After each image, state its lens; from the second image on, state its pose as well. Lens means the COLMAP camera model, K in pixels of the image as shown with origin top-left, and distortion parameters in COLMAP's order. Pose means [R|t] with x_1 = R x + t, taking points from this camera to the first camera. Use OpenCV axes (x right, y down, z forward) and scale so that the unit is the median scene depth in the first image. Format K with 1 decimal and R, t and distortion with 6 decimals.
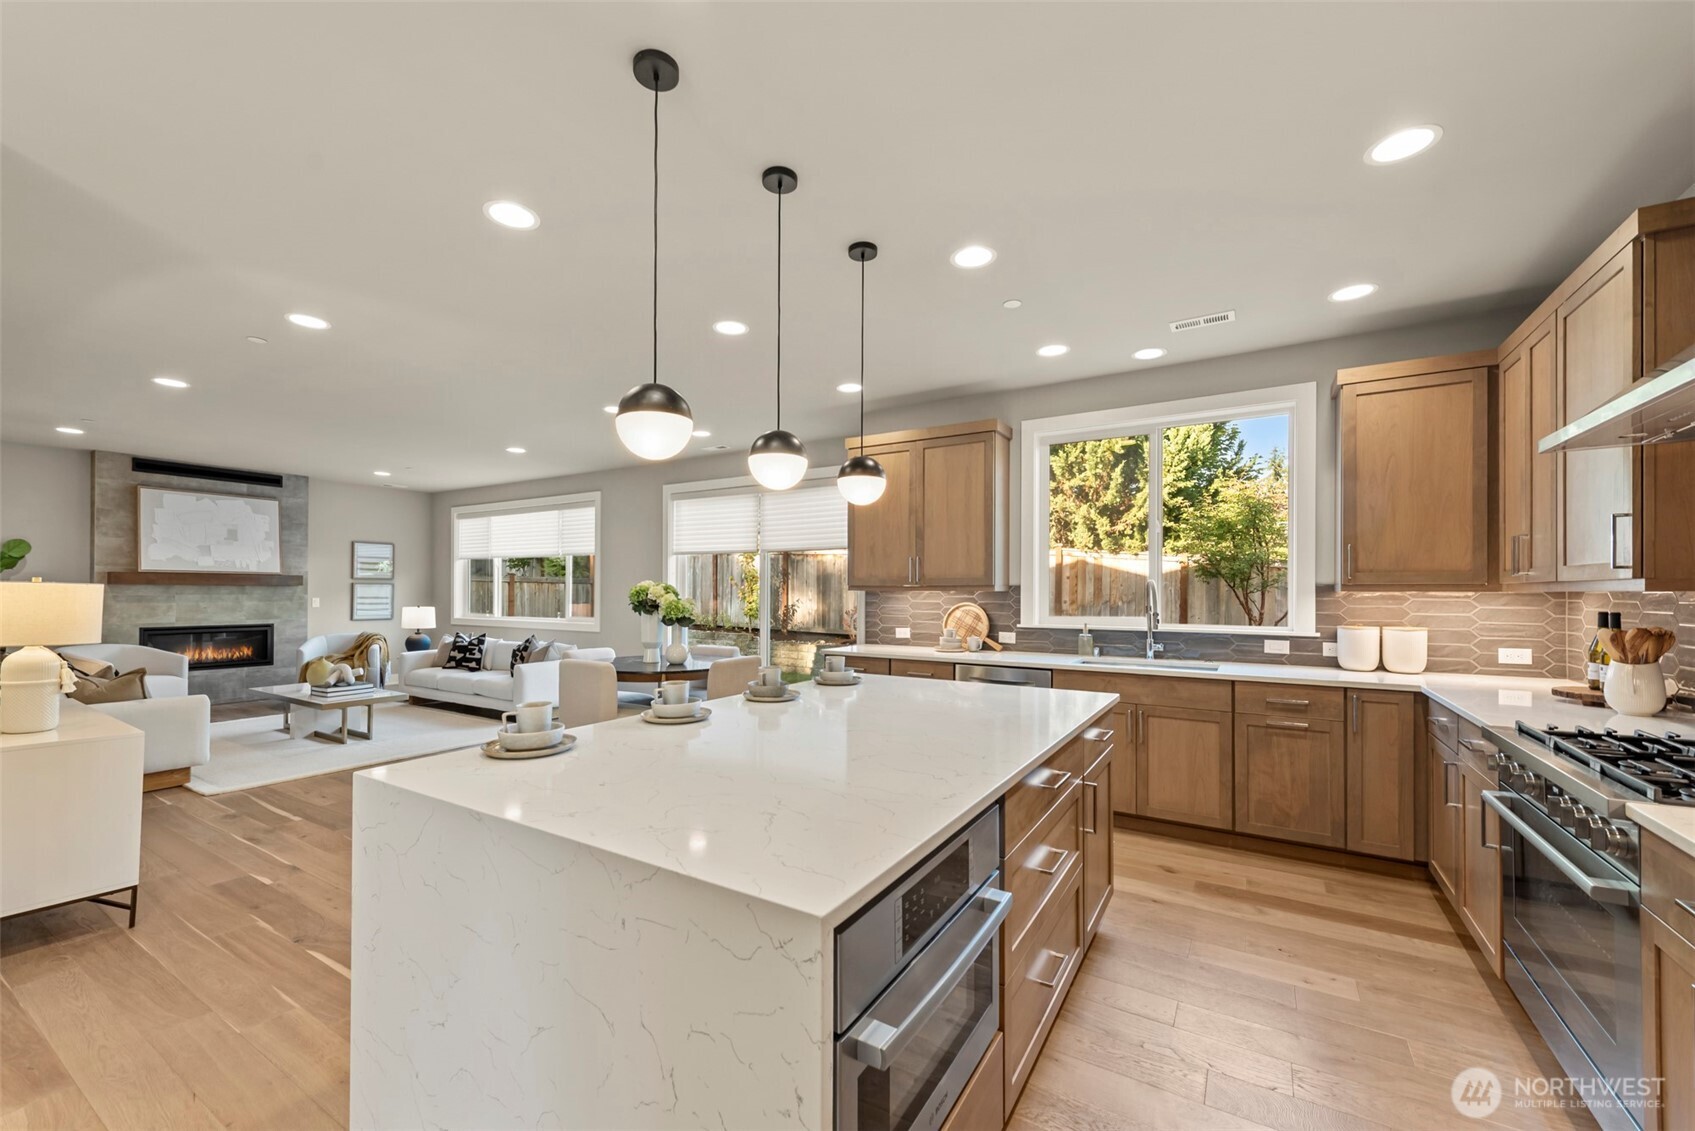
lens RADIAL K [[668.4, 0, 856.1], [0, 668.4, 584.7], [0, 0, 1]] dist [0.000163, -0.000280]
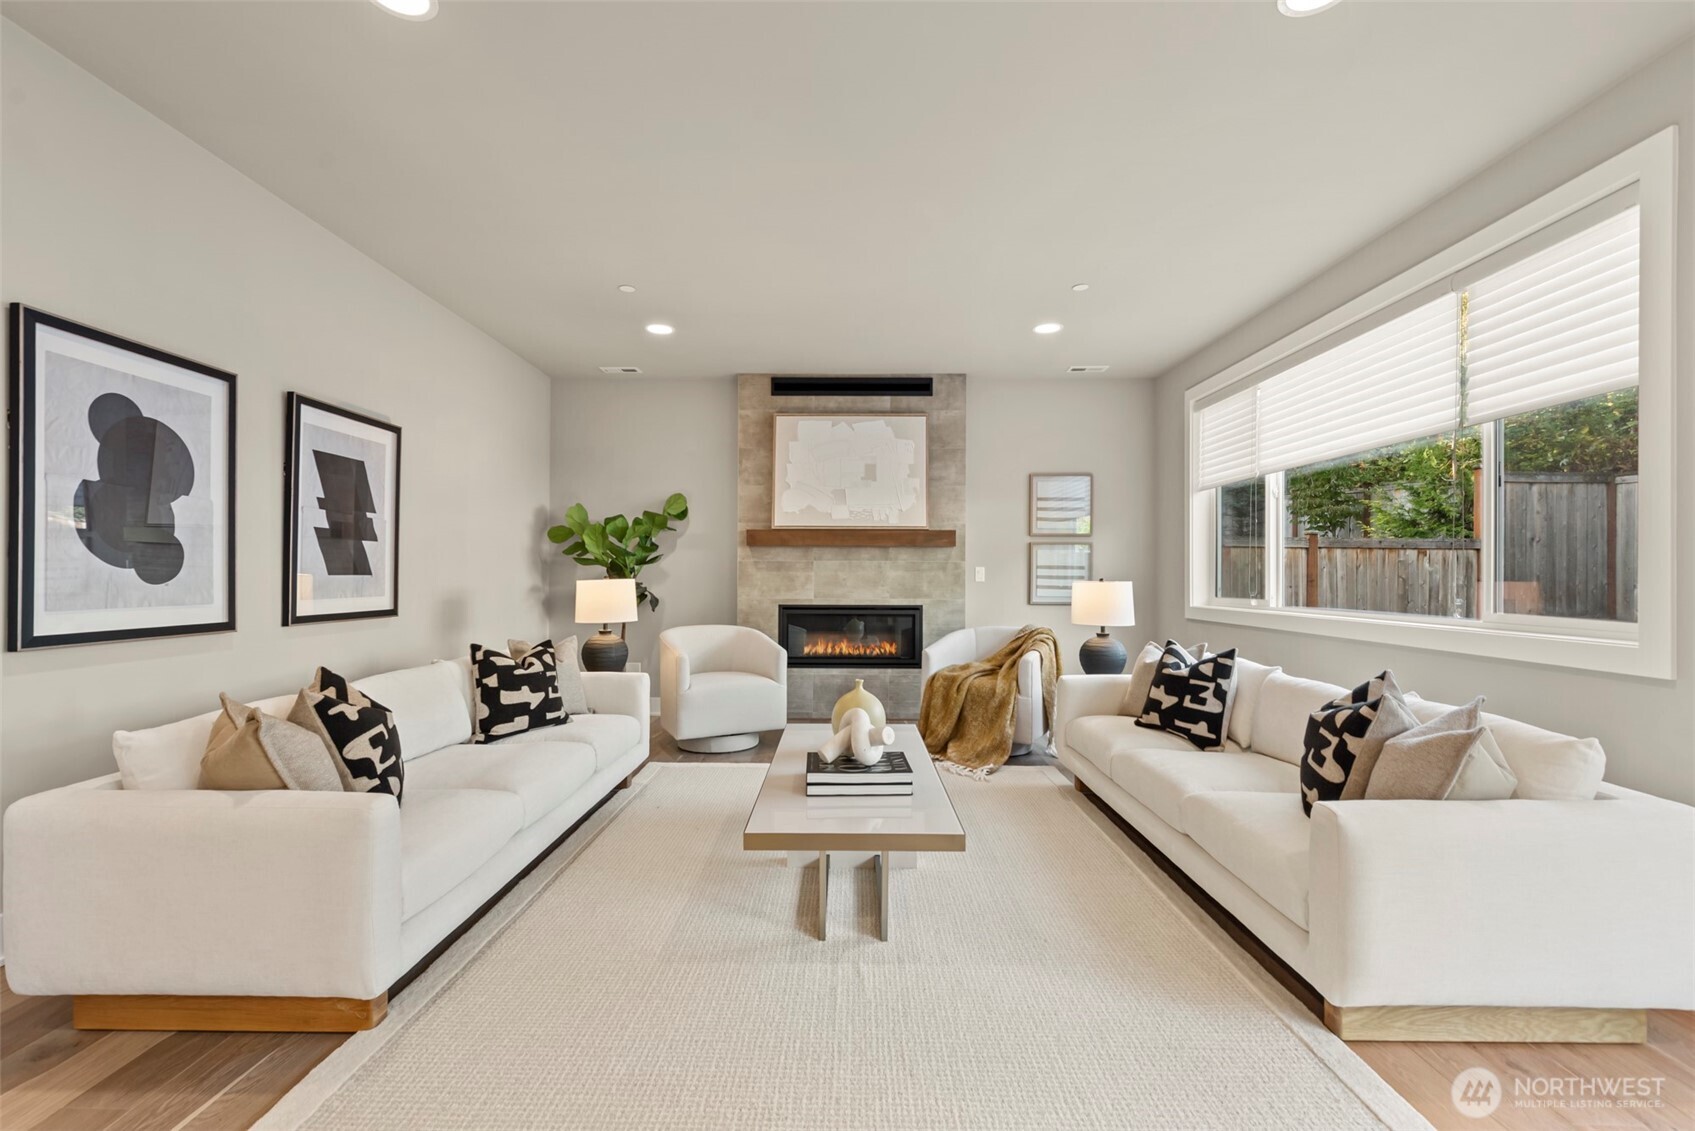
lens RADIAL K [[738.0, 0, 833.8], [0, 738.0, 574.5], [0, 0, 1]] dist [0.006557, -0.001017]
pose [[0.494703, -0.003645, -0.869054, -0.386145], [0.008857, 0.999960, 0.000847, 0.035708], [0.869017, -0.008117, 0.494716, 0.761610]]
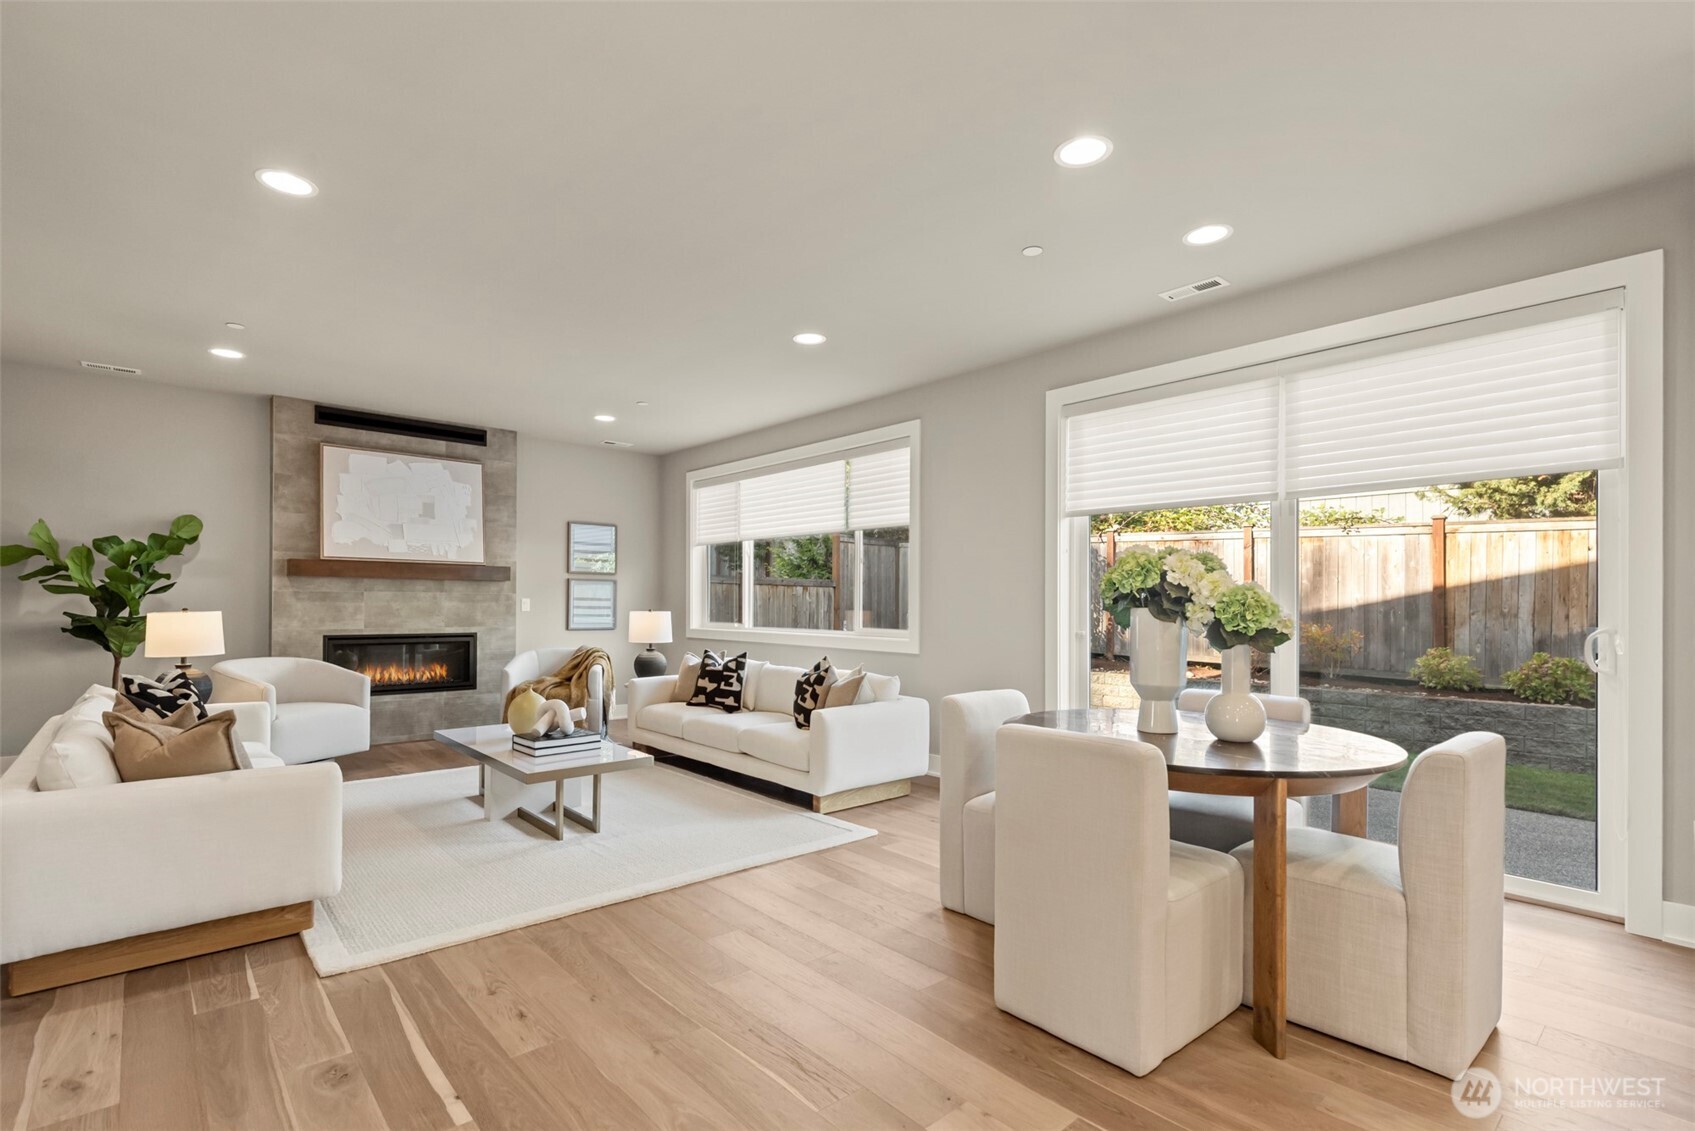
lens RADIAL K [[794.5, 0, 843.7], [0, 794.5, 597.4], [0, 0, 1]] dist [0.014855, 0.000018]
pose [[0.952818, 0.000323, -0.303543, -0.301846], [0.000141, 0.999999, 0.001505, 0.024703], [0.303543, -0.001477, 0.952817, 0.391791]]
